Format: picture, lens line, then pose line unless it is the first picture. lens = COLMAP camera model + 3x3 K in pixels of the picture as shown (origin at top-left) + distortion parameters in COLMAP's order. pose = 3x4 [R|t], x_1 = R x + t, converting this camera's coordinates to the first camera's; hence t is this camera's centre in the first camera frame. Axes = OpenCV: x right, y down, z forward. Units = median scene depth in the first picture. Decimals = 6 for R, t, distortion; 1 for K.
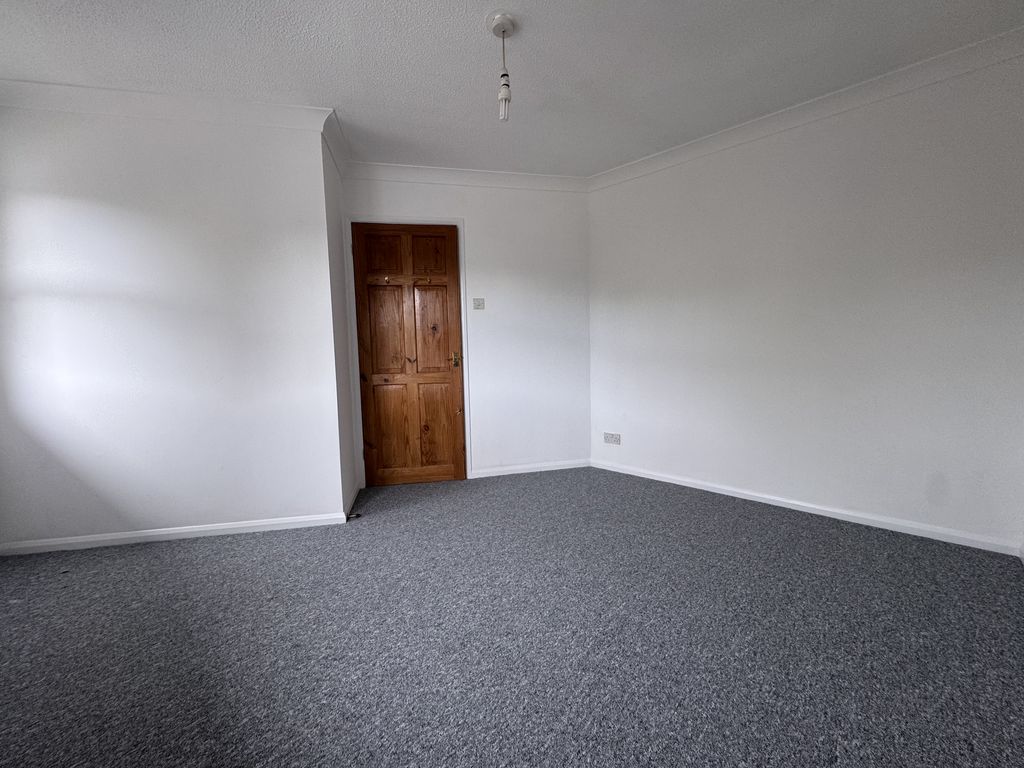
lens RADIAL K [[408.6, 0, 512.8], [0, 408.6, 383.9], [0, 0, 1]] dist [-0.011571, -0.000053]
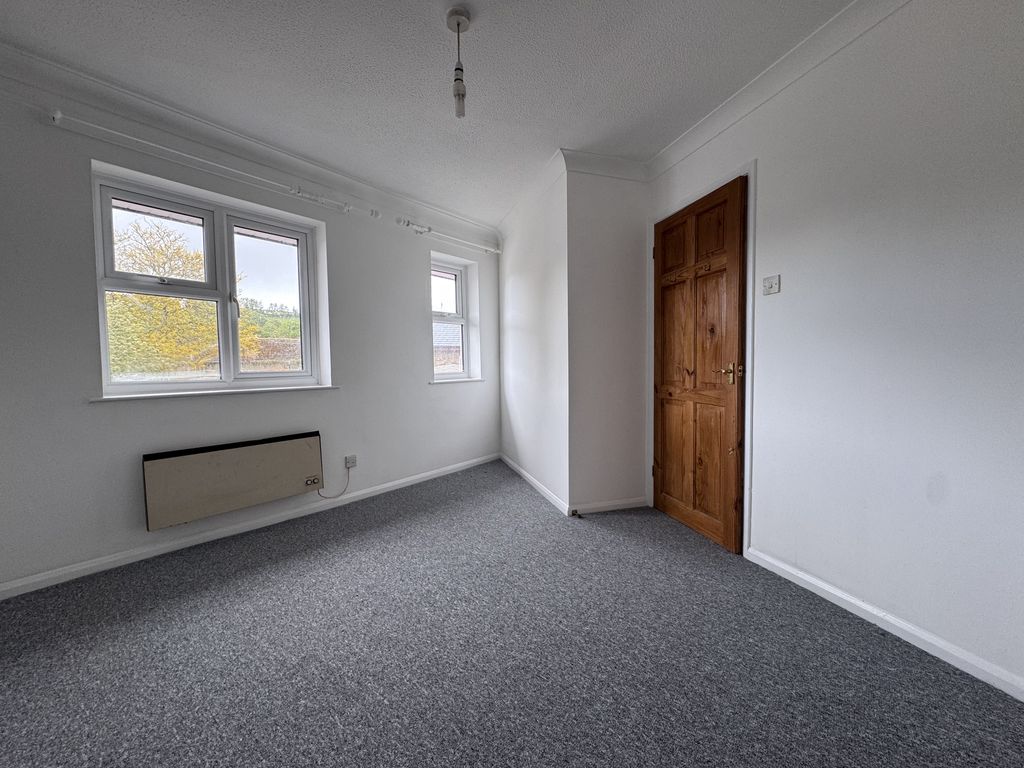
lens RADIAL K [[408.6, 0, 512.8], [0, 408.6, 383.9], [0, 0, 1]] dist [-0.011571, -0.000053]
pose [[0.076630, 0.067354, -0.994782, 0.518489], [-0.083052, 0.994680, 0.060949, -0.054318], [0.993595, 0.077948, 0.081816, 0.589072]]
